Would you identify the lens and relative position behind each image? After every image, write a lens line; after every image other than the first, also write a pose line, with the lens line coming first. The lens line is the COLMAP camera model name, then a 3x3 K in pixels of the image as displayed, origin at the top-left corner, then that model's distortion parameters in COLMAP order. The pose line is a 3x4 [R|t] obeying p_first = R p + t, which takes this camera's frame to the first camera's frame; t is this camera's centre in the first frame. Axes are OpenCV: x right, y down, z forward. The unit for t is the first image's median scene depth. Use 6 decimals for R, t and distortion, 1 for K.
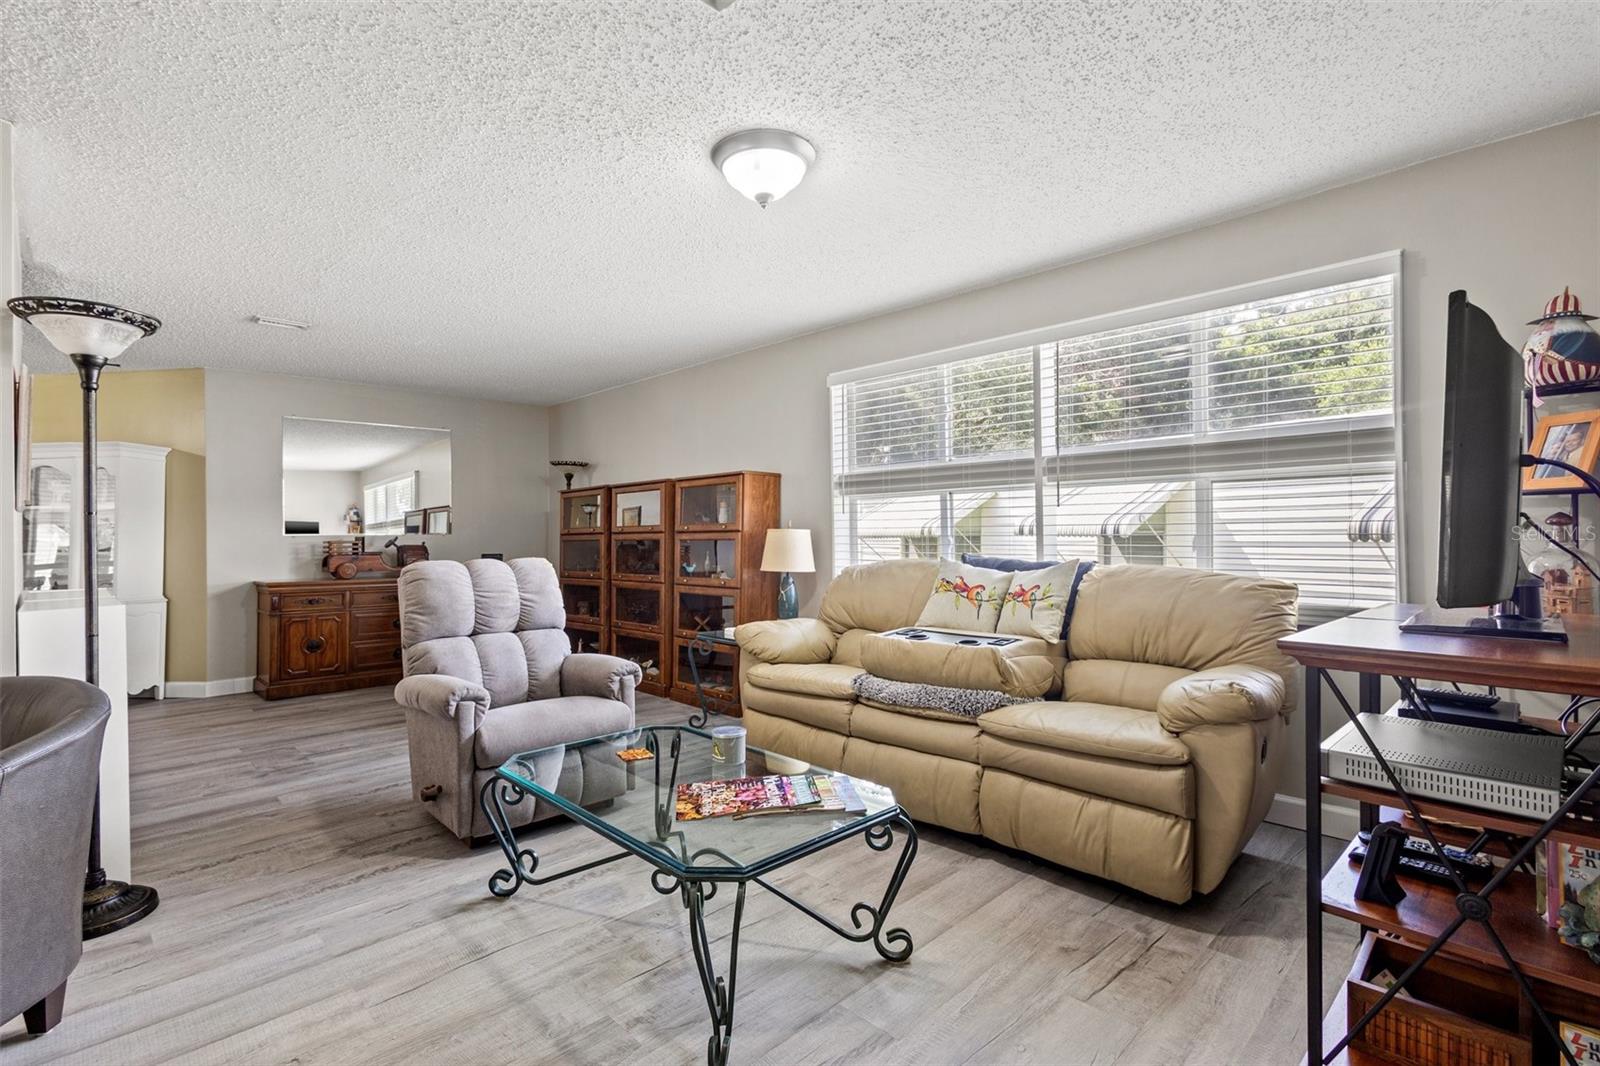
lens RADIAL K [[733.8, 0, 797.2], [0, 733.8, 538.3], [0, 0, 1]] dist [0.006530, -0.000964]
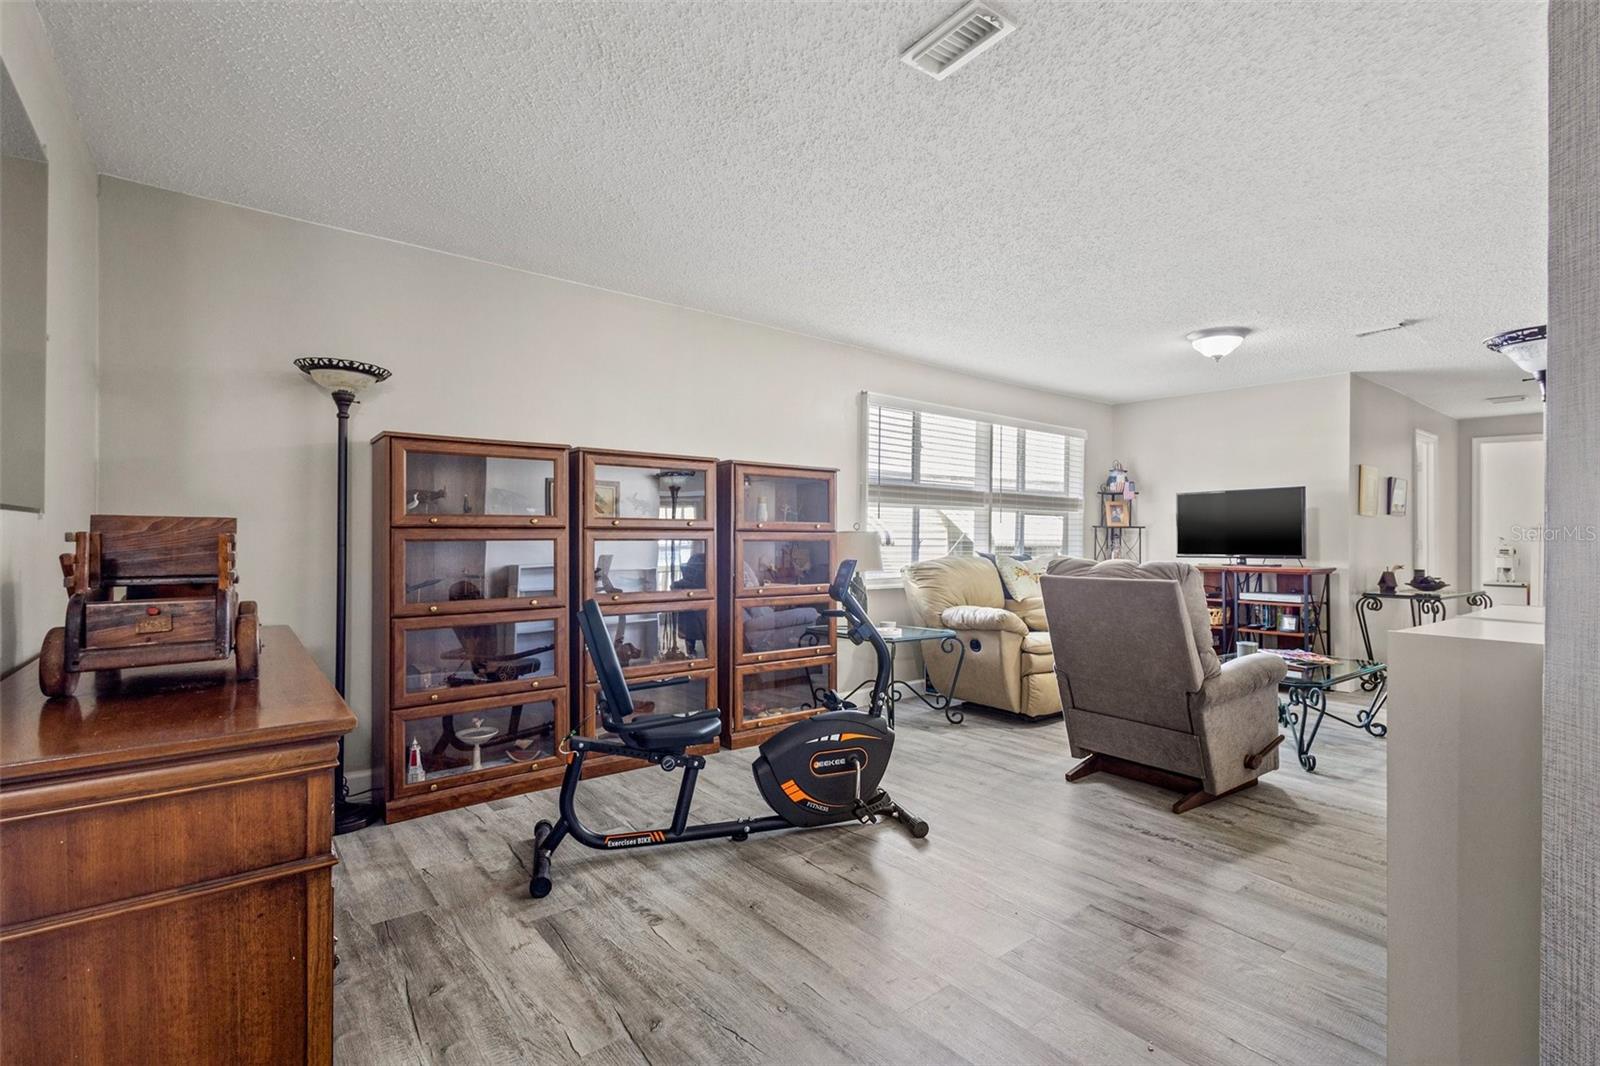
lens RADIAL K [[728.5, 0, 800.0], [0, 728.5, 533.0], [0, 0, 1]] dist [-0.002573, -0.000113]
pose [[0.130233, 0.014779, 0.991373, -1.576562], [-0.003919, 0.999889, -0.014391, 0.009677], [-0.991476, -0.002011, 0.130277, 1.422031]]
